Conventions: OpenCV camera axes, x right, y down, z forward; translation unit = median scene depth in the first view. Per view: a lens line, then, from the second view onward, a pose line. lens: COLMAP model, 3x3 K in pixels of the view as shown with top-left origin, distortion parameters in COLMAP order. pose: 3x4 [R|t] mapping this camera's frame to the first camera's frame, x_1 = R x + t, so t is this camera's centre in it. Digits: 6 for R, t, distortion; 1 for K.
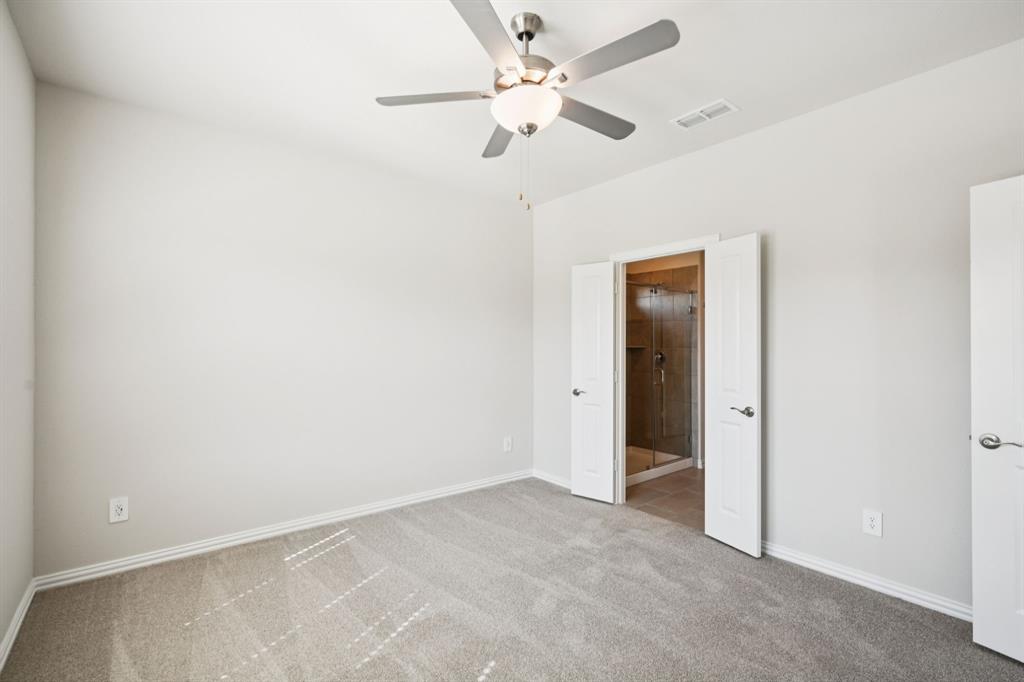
lens RADIAL K [[464.5, 0, 512.0], [0, 464.5, 341.0], [0, 0, 1]] dist [-0.000676, 0.000030]
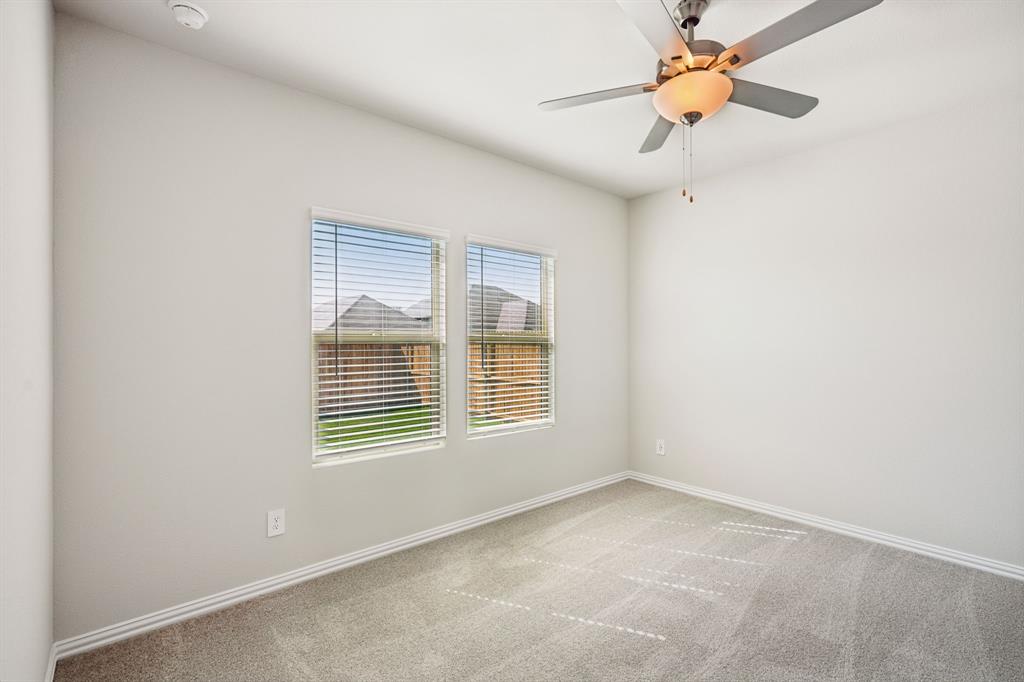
lens RADIAL K [[464.5, 0, 512.0], [0, 464.5, 341.0], [0, 0, 1]] dist [-0.000676, 0.000030]
pose [[0.020592, -0.009191, -0.999746, 0.771975], [0.011116, 0.999898, -0.008963, 0.005900], [0.999726, -0.010928, 0.020692, 0.472698]]
